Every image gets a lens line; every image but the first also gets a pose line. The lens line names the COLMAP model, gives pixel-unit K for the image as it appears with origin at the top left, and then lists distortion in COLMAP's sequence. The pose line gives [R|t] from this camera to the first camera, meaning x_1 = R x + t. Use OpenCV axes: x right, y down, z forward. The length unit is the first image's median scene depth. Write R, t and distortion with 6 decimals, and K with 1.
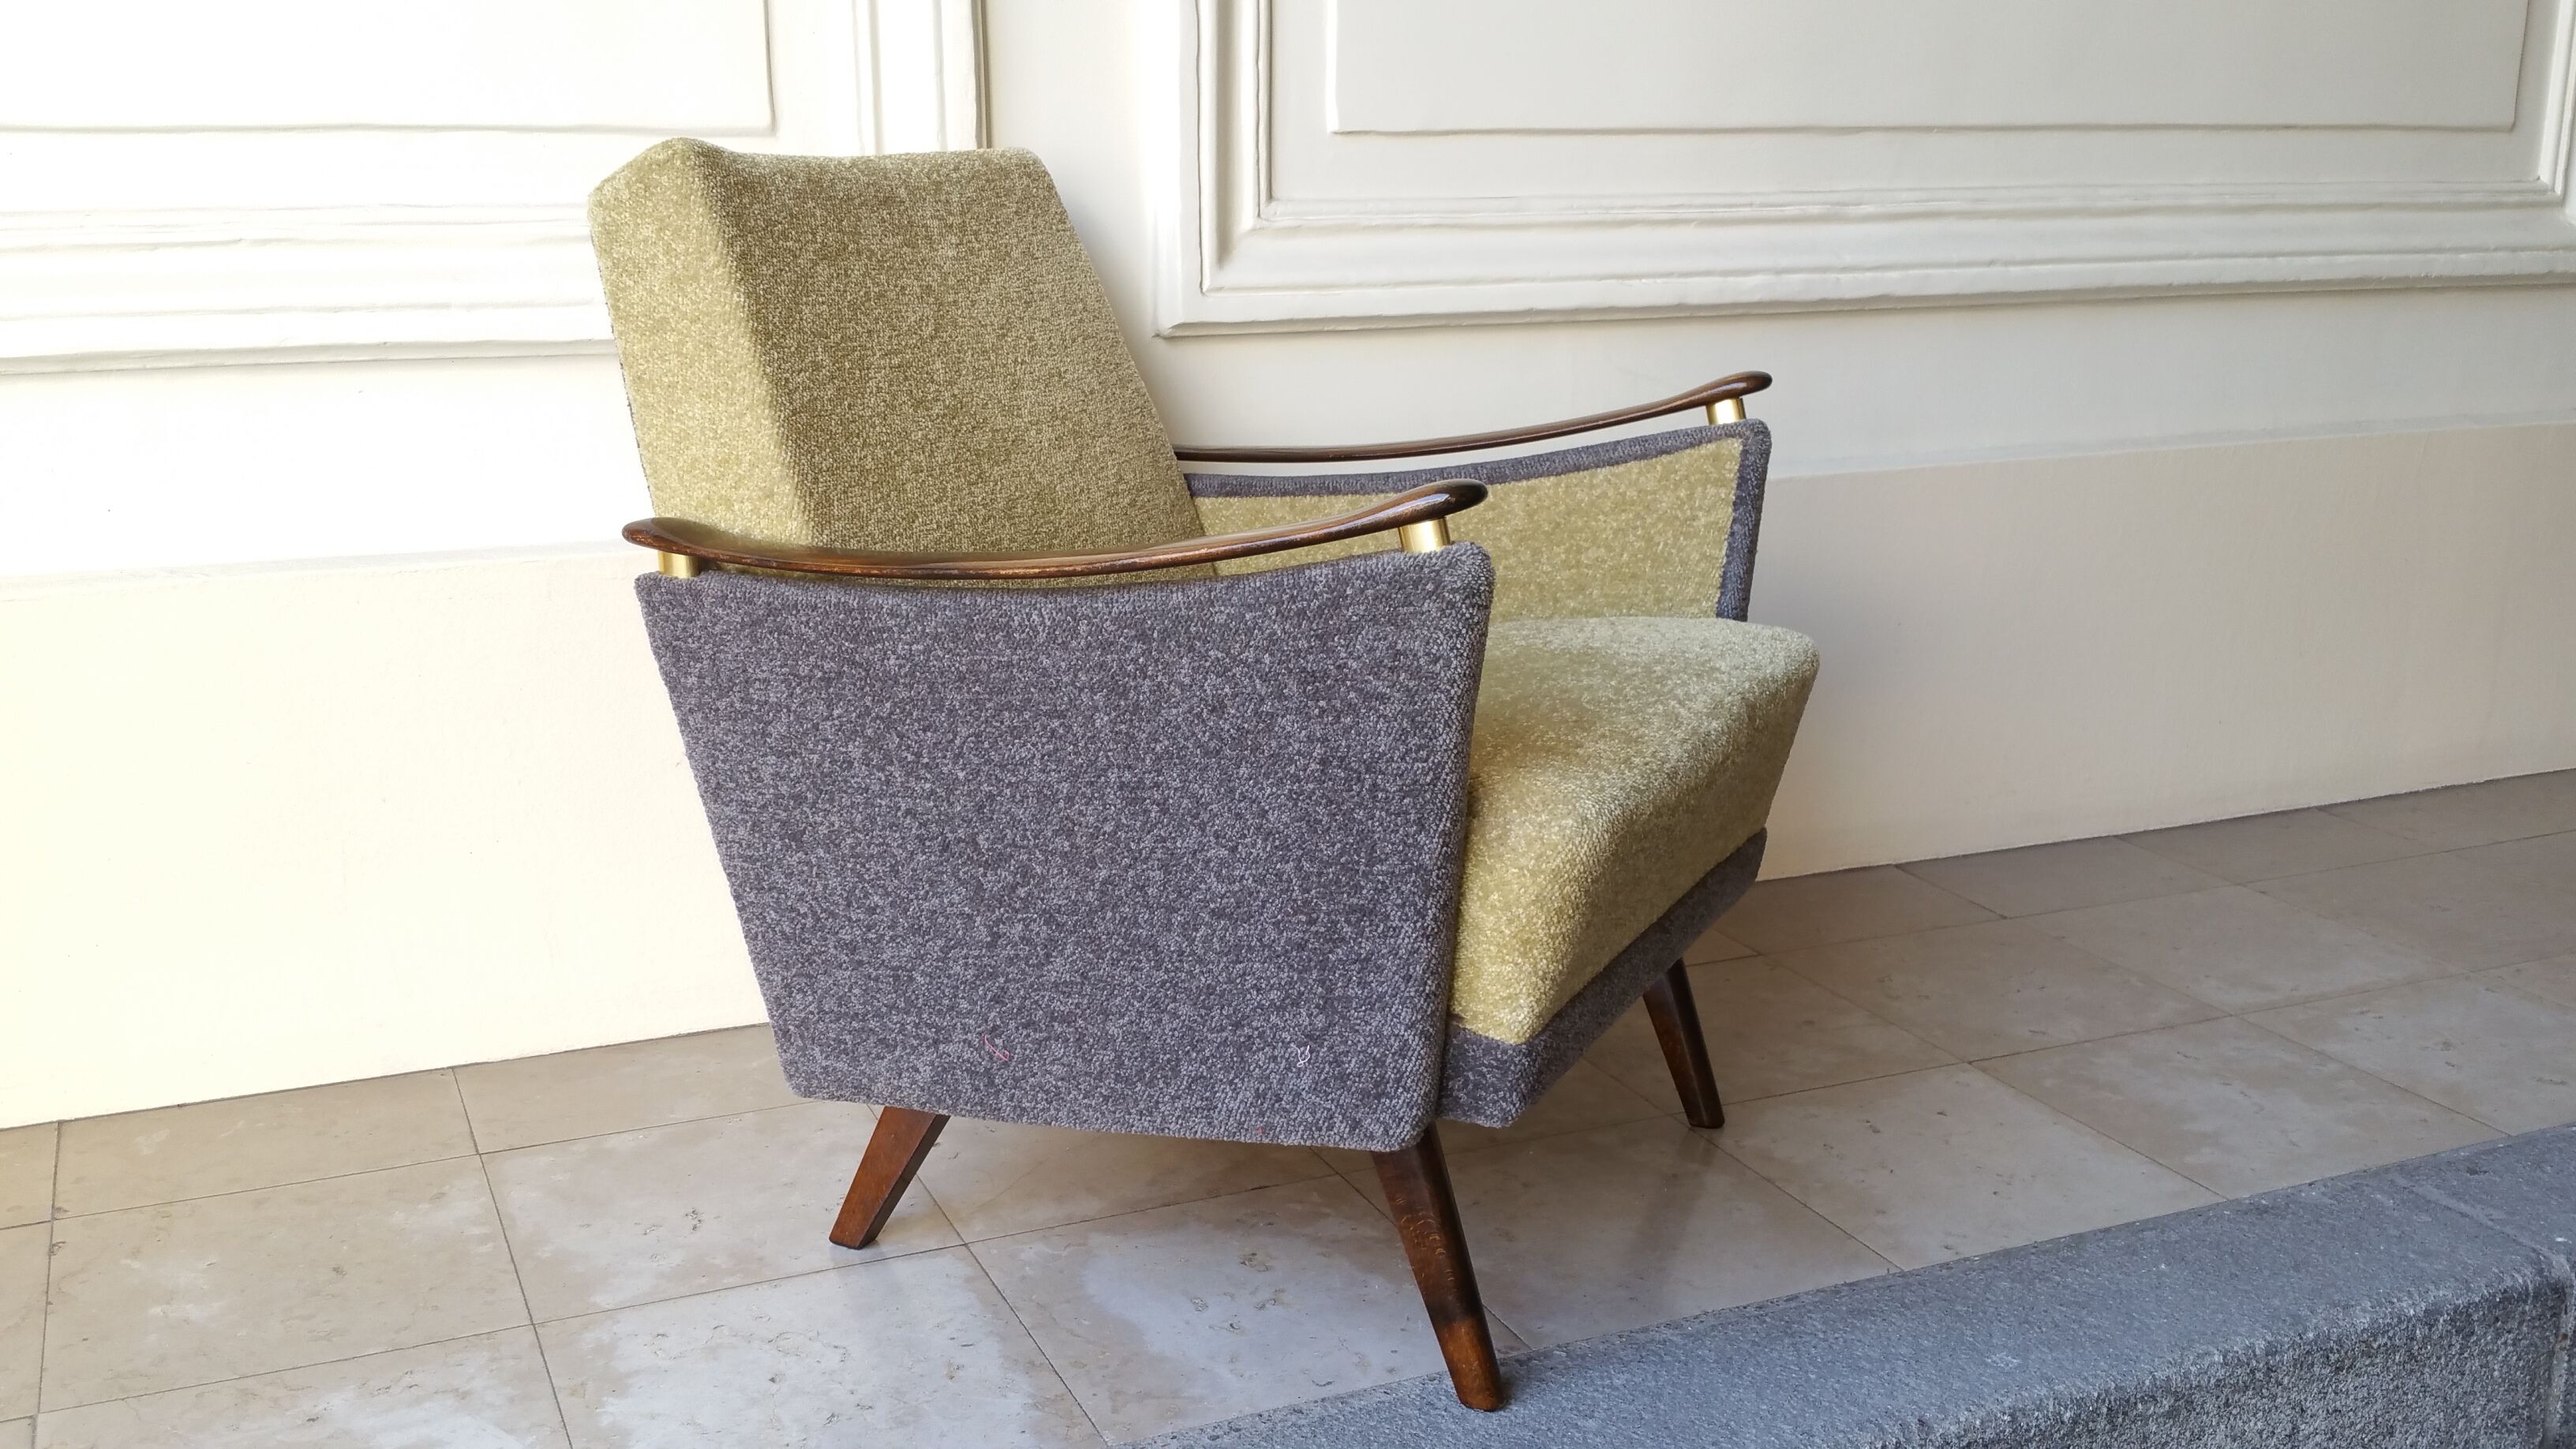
lens RADIAL K [[2409.4, 0, 1275.4], [0, 2409.4, 757.7], [0, 0, 1]] dist [0.163627, -0.379496]
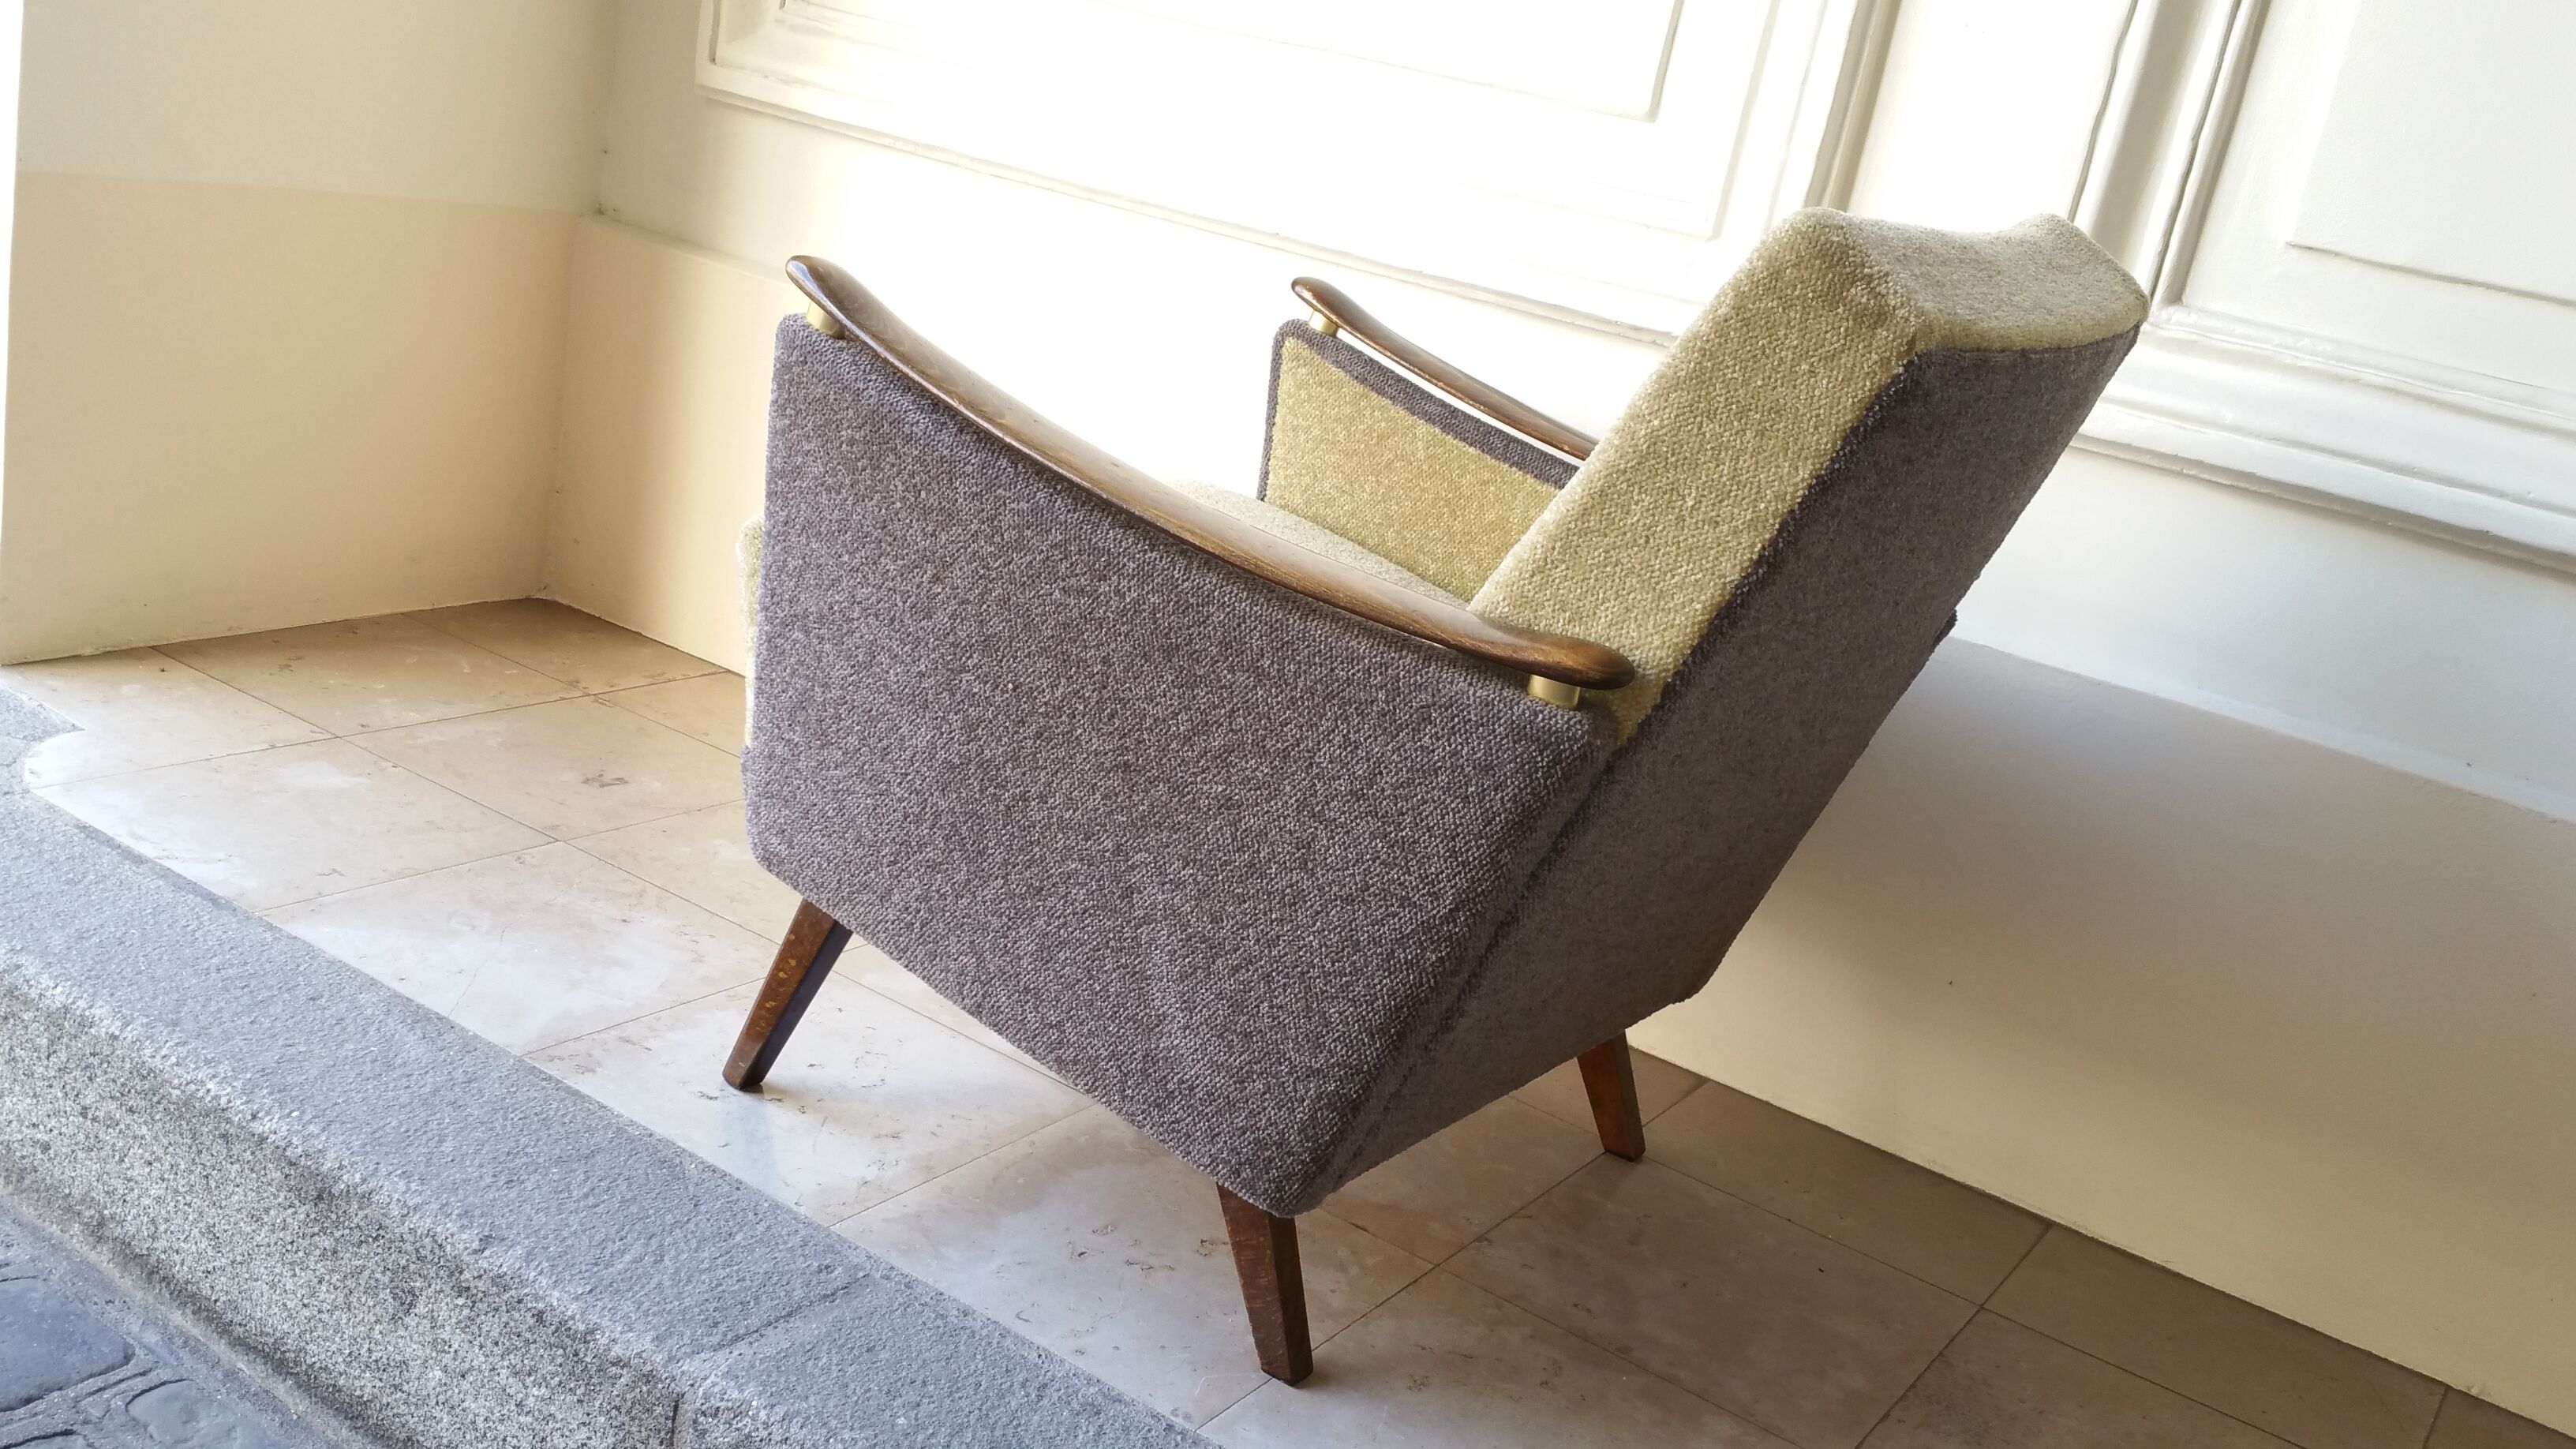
lens RADIAL K [[2381.3, 0, 1289.2], [0, 2381.3, 781.2], [0, 0, 1]] dist [0.163144, -0.372619]
pose [[0.533993, 0.349815, -0.769728, 0.612263], [-0.388692, 0.910055, 0.143936, -0.098827], [0.750846, 0.222326, 0.621933, 0.352726]]
